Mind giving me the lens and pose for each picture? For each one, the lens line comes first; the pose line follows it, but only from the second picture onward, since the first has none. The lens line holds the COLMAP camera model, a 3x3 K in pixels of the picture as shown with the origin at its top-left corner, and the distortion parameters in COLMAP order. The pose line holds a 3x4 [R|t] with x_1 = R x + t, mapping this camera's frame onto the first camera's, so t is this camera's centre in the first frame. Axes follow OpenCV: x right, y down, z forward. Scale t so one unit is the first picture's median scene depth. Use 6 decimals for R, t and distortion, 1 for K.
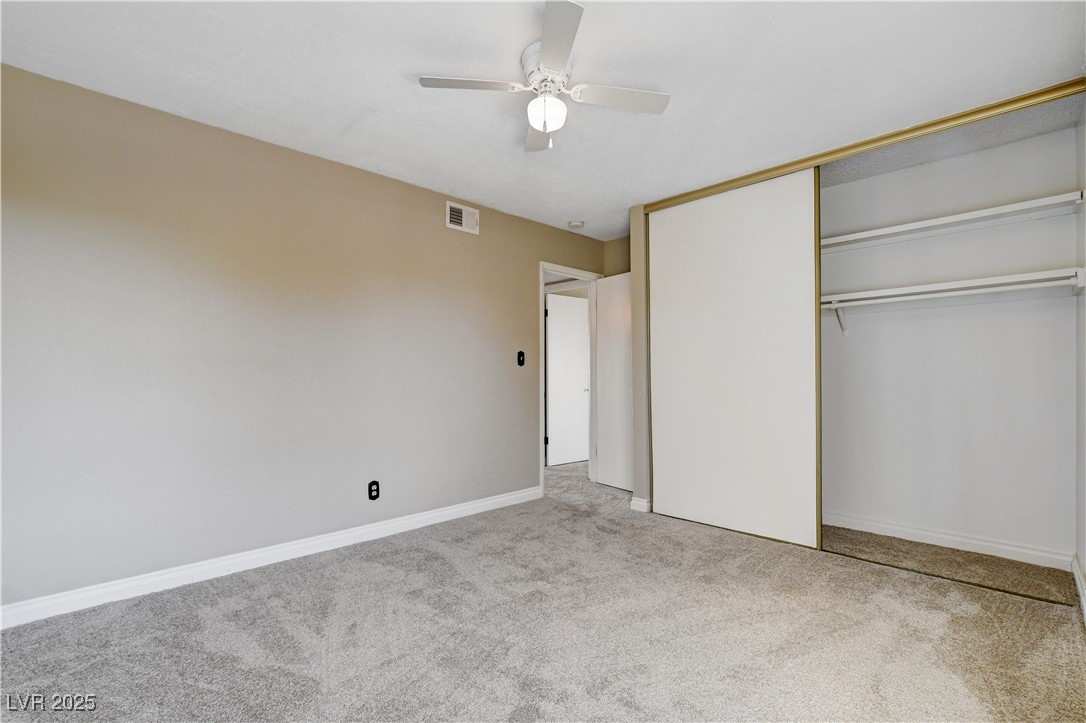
lens RADIAL K [[485.0, 0, 543.7], [0, 485.0, 374.9], [0, 0, 1]] dist [-0.021727, 0.001078]
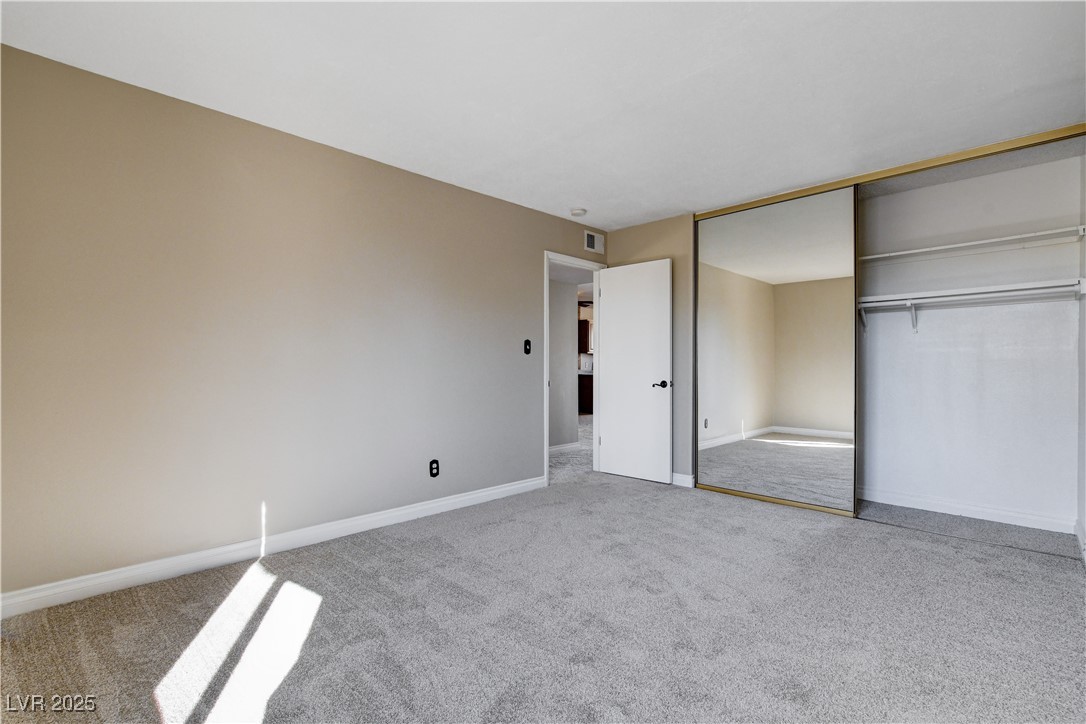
lens RADIAL K [[488.9, 0, 543.0], [0, 488.9, 362.0], [0, 0, 1]] dist [0.001726, -0.005930]
pose [[0.999962, 0.008117, -0.003107, -0.104338], [-0.008132, 0.999954, -0.005100, 0.001629], [0.003065, 0.005125, 0.999982, -0.108677]]
